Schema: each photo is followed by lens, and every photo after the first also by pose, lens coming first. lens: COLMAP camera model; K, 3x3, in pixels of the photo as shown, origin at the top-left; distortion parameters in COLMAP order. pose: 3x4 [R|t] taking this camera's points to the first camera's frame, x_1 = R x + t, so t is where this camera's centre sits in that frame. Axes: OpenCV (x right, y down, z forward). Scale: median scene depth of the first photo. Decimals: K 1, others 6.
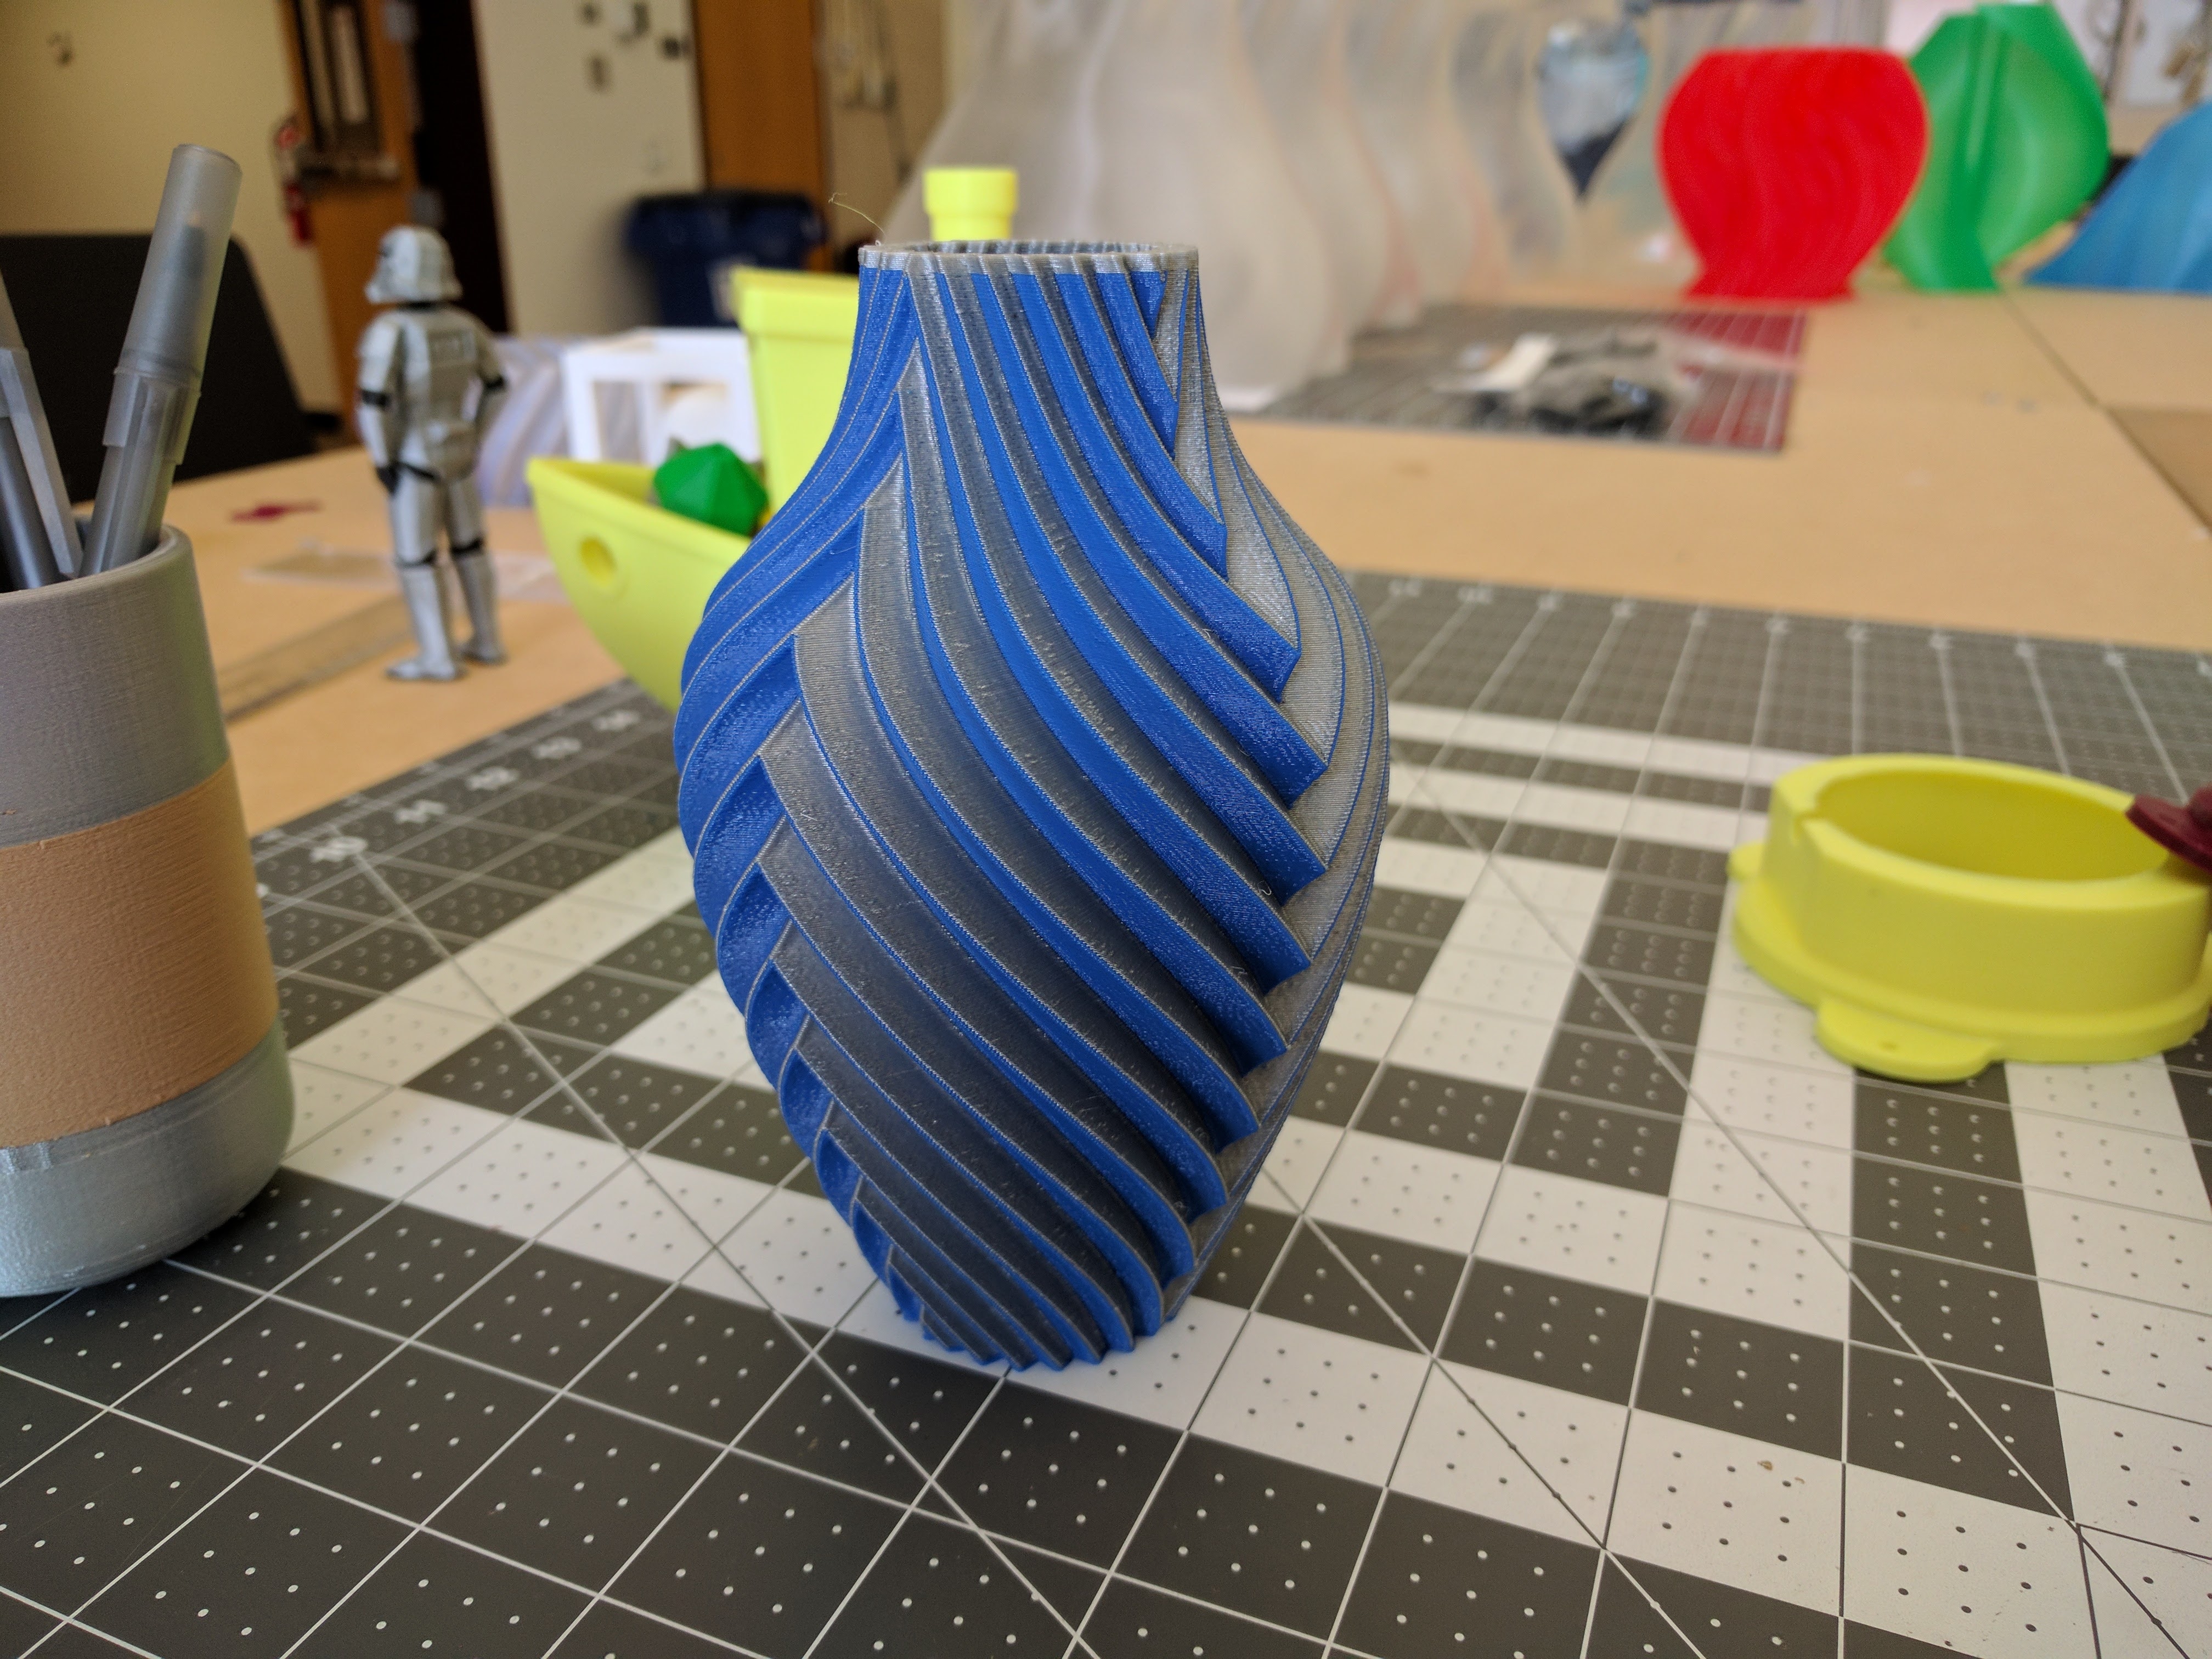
lens RADIAL K [[1707.0, 0, 1106.0], [0, 1707.0, 829.5], [0, 0, 1]] dist [-0.044061, 0.055912]
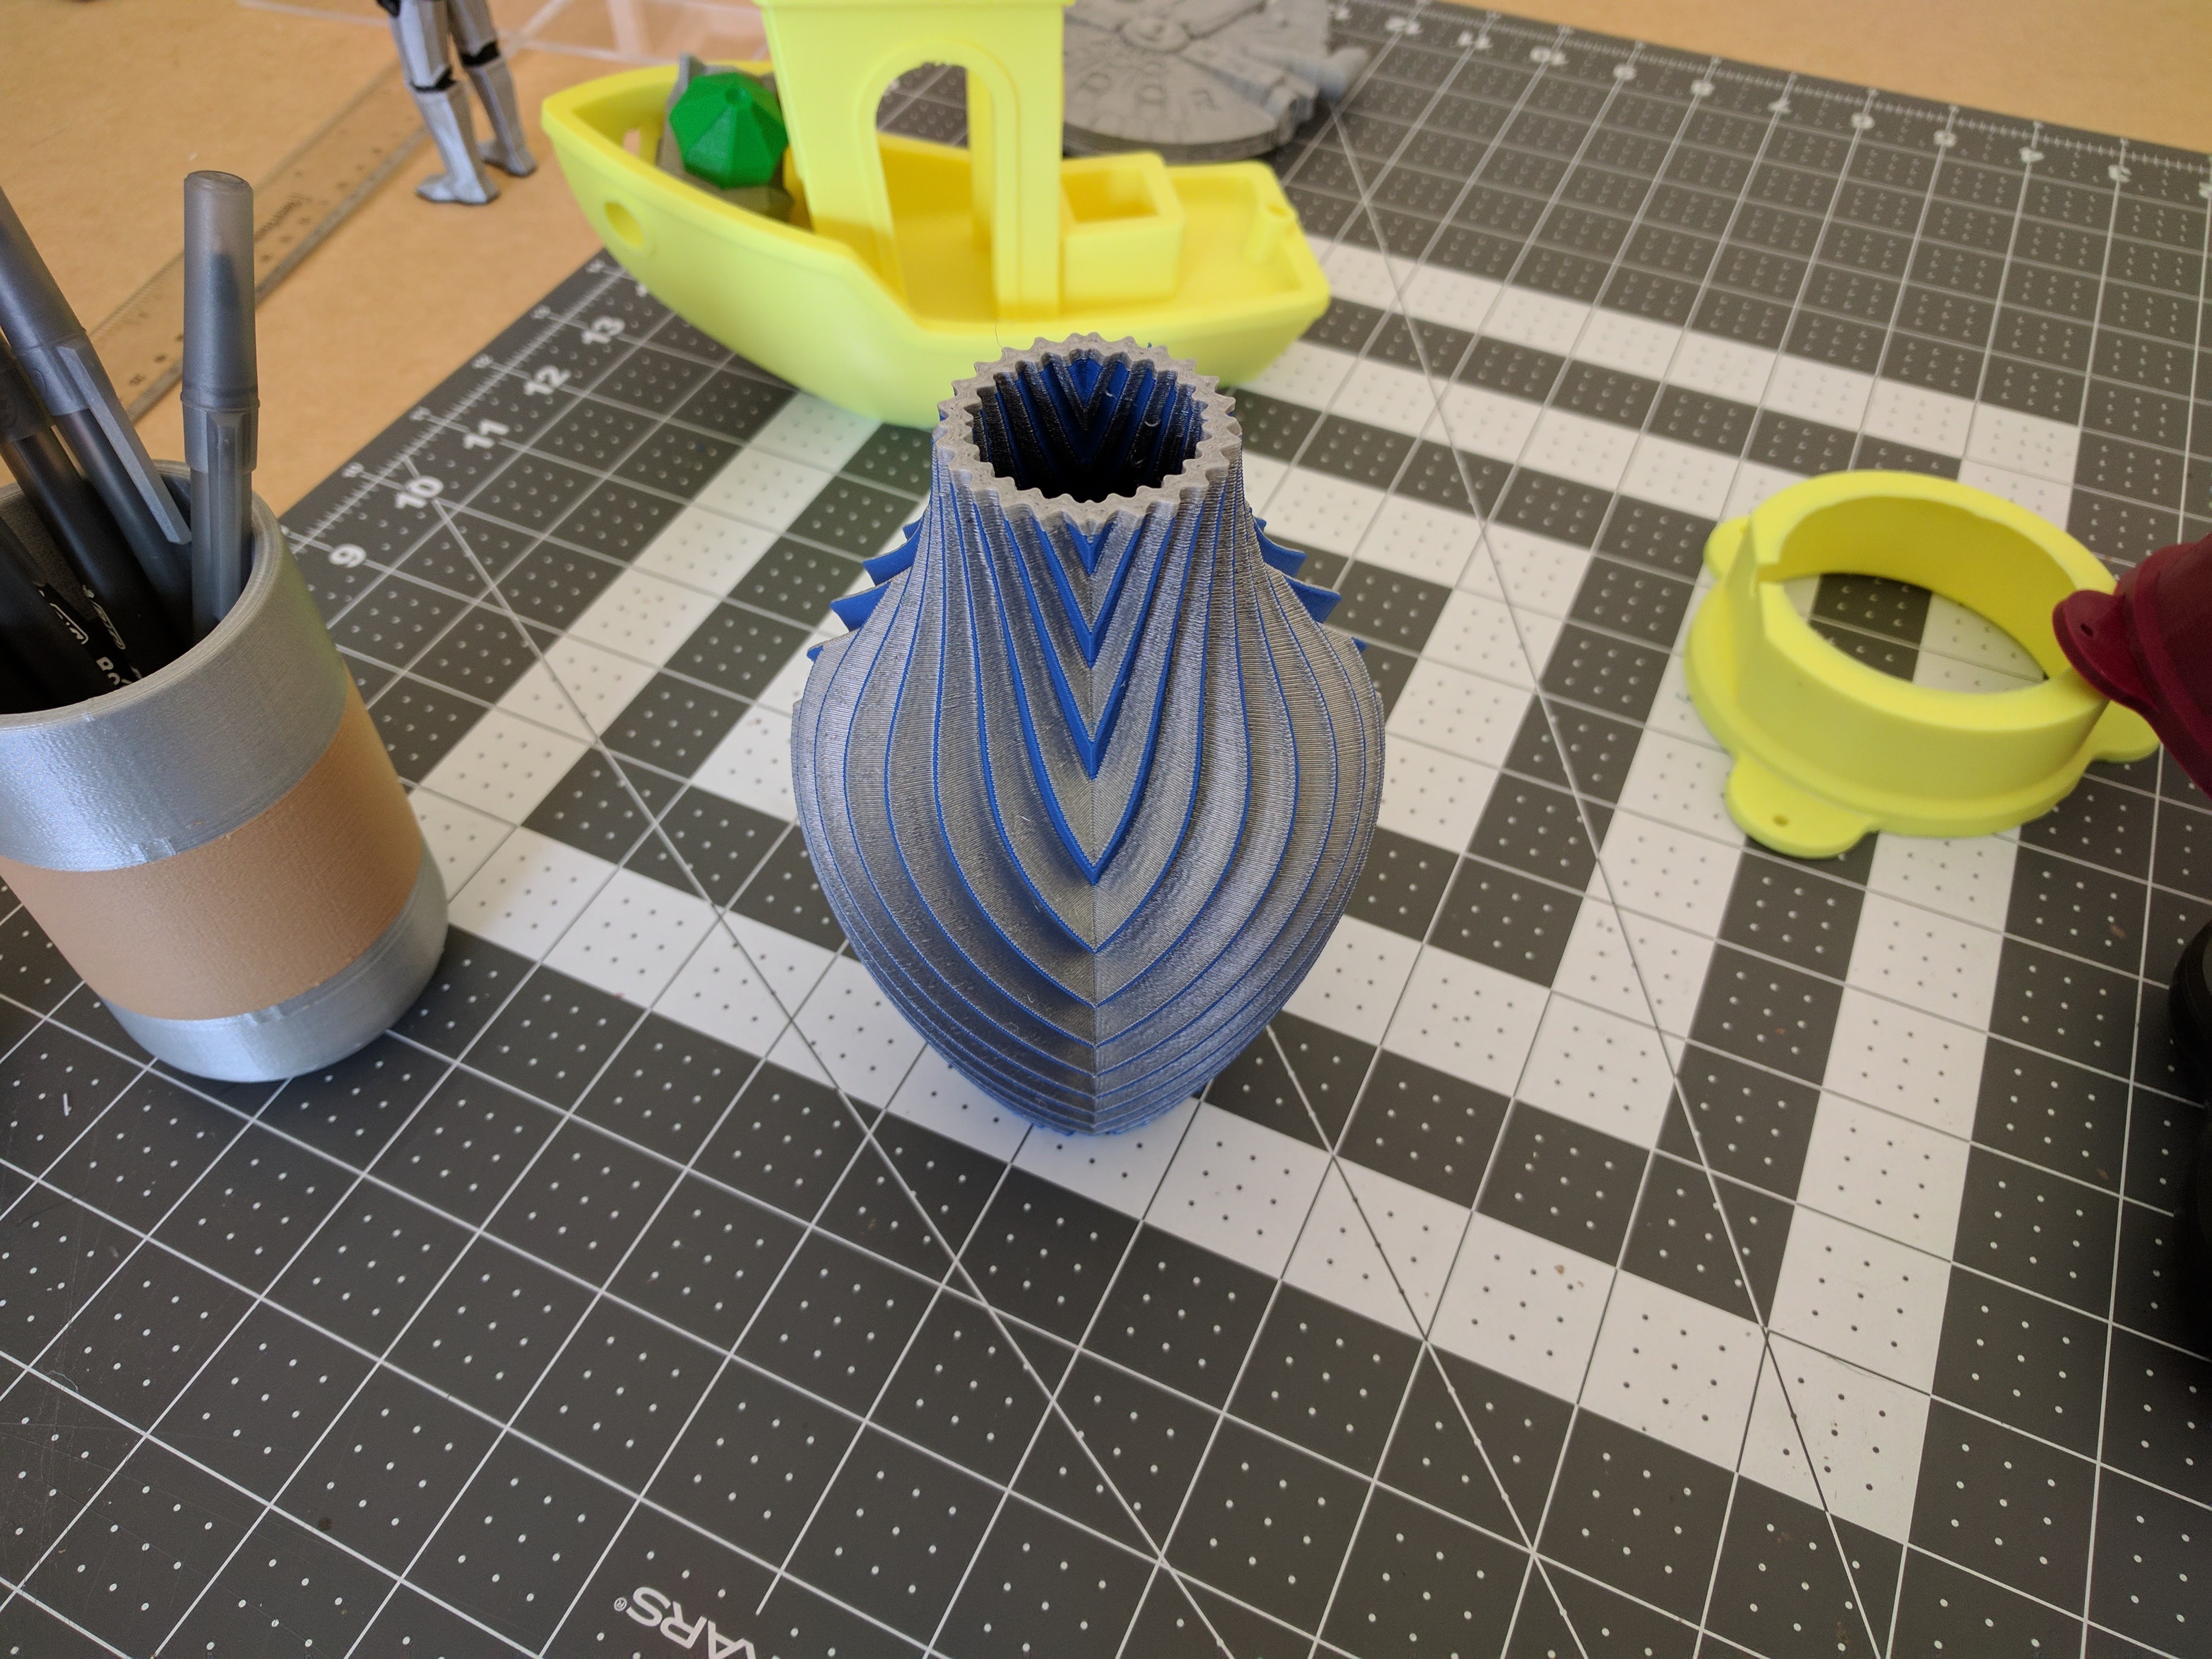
lens RADIAL K [[1667.2, 0, 1106.0], [0, 1667.2, 829.5], [0, 0, 1]] dist [-0.011081, 0.001676]
pose [[0.998977, 0.036302, -0.026971, 0.033099], [-0.019251, 0.880988, 0.472746, -0.429773], [0.040923, -0.471743, 0.880786, -0.030150]]
